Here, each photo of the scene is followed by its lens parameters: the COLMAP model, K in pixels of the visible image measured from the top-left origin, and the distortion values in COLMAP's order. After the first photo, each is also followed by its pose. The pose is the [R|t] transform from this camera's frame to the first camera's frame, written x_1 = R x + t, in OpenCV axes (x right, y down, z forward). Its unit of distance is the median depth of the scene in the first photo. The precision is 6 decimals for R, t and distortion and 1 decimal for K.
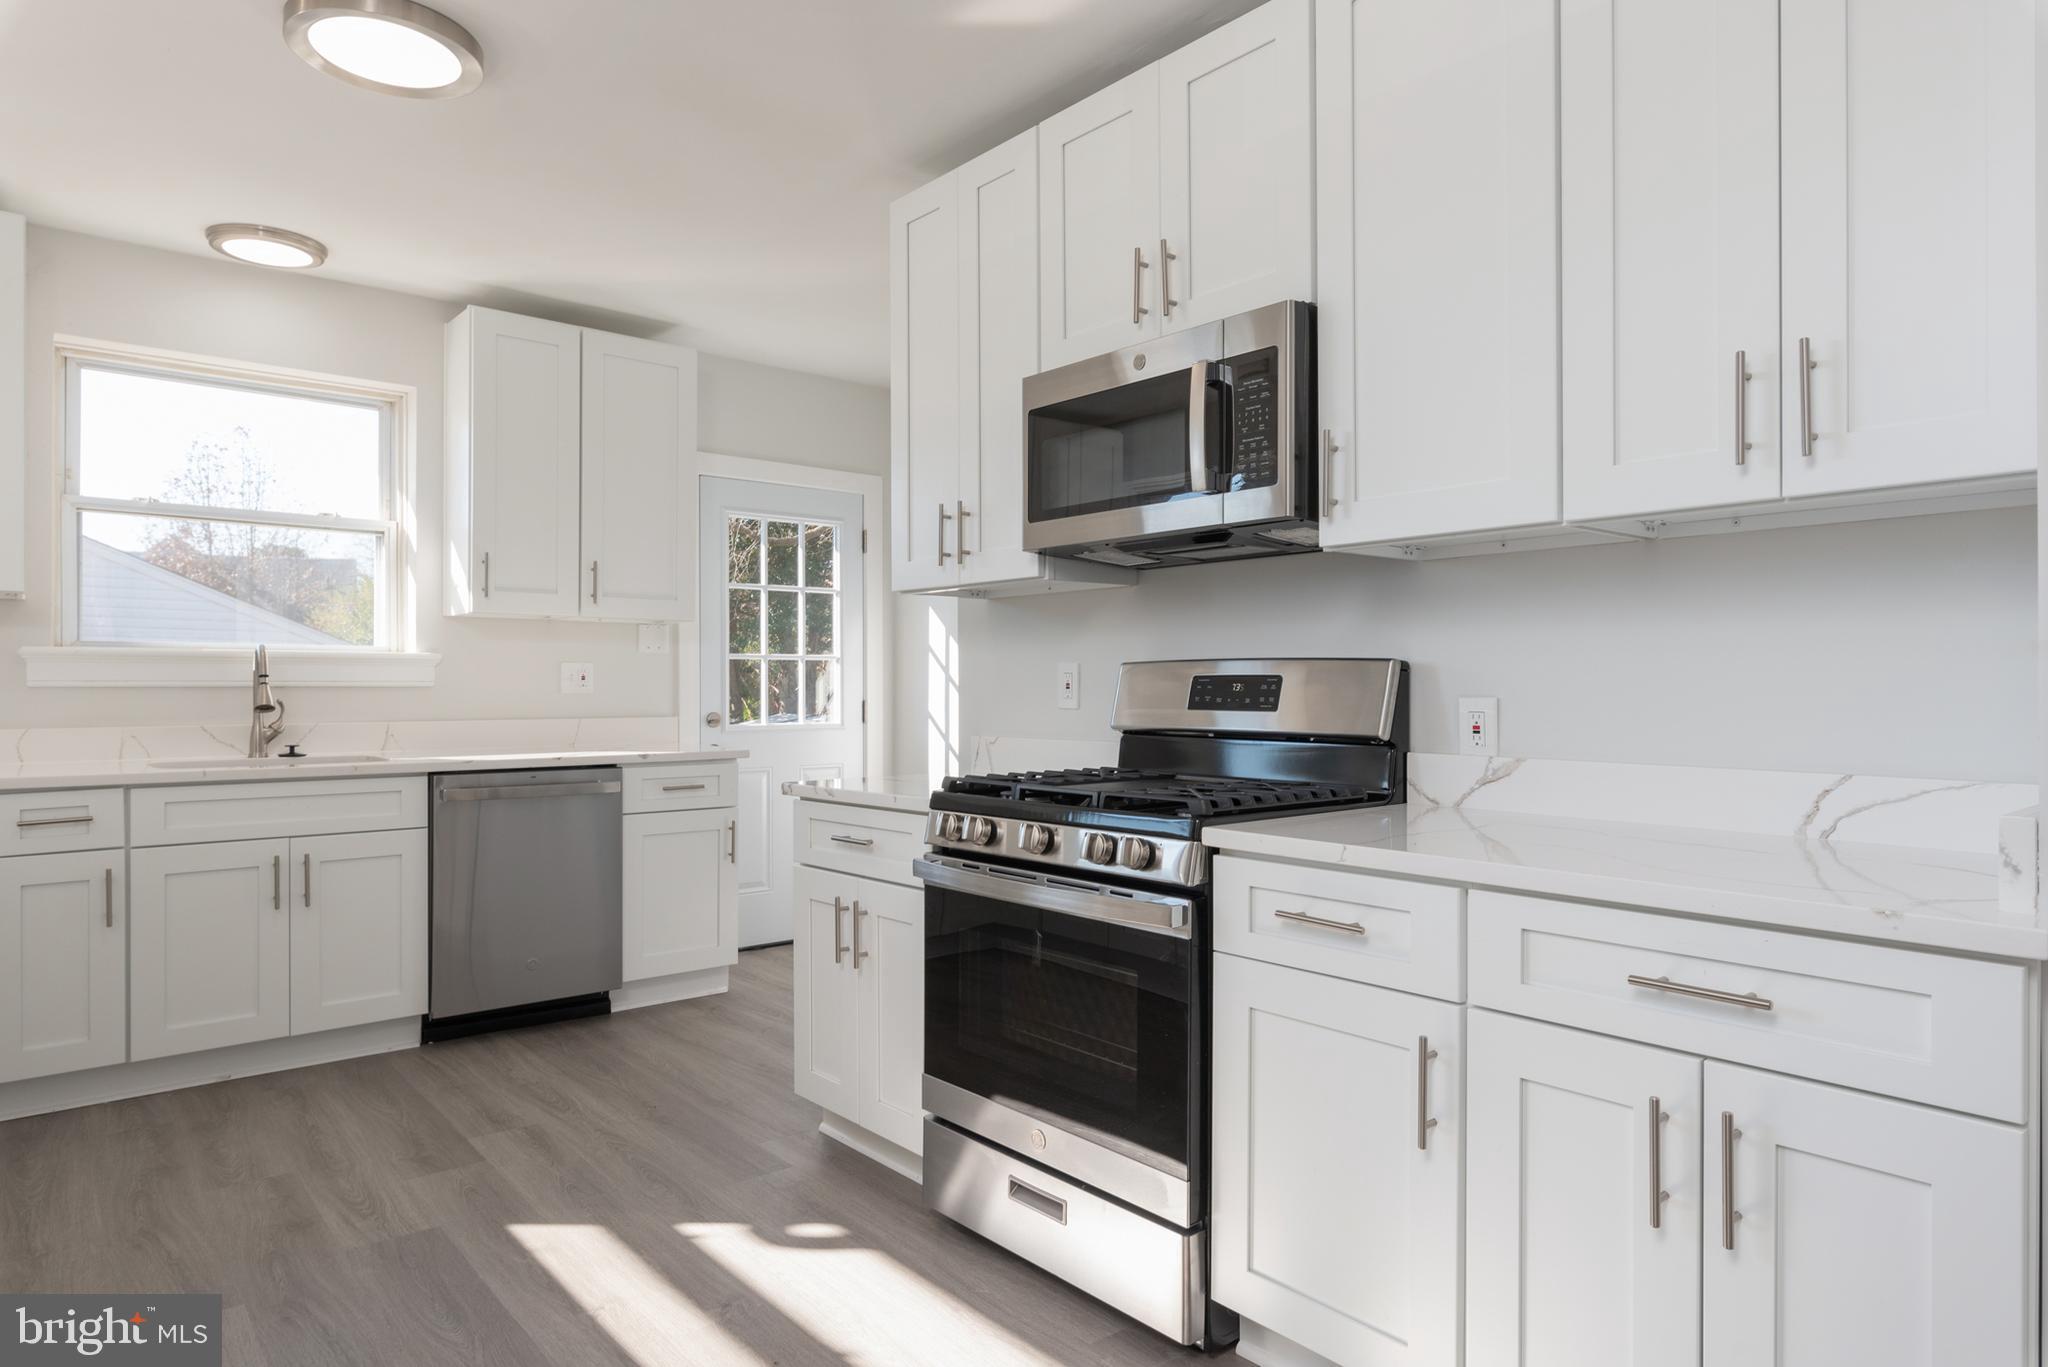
lens RADIAL K [[1186.6, 0, 1015.6], [0, 1186.6, 682.9], [0, 0, 1]] dist [-0.003802, 0.002012]
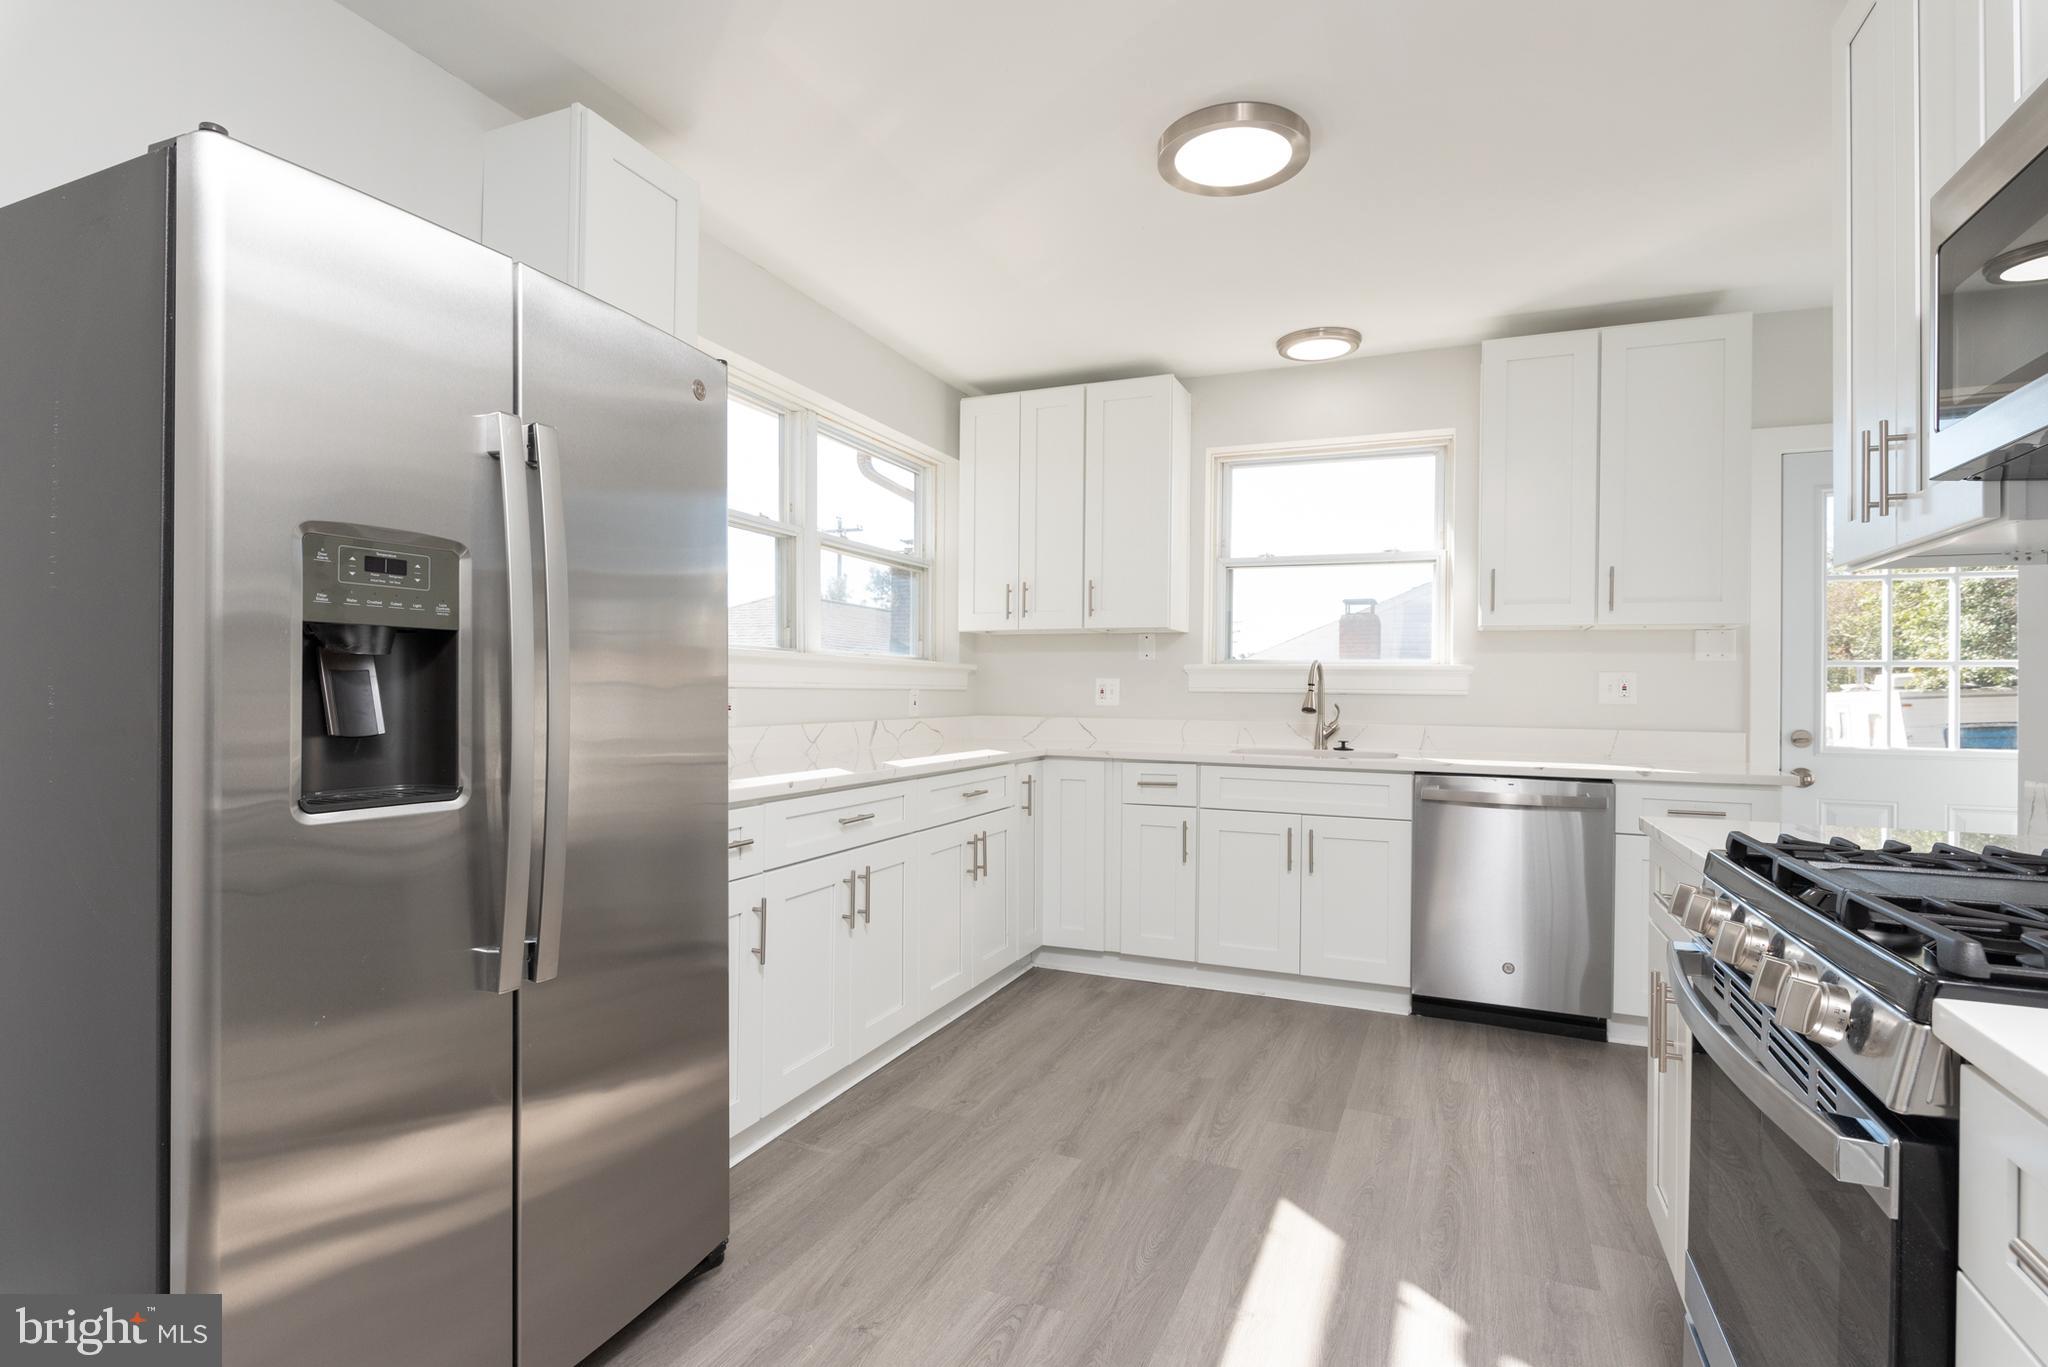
lens RADIAL K [[994.1, 0, 1025.0], [0, 994.1, 681.5], [0, 0, 1]] dist [-0.017717, -0.003100]
pose [[0.448650, -0.000785, -0.893707, 0.173555], [-0.011725, 0.999908, -0.006765, 0.001658], [0.893631, 0.013514, 0.448600, 0.256607]]
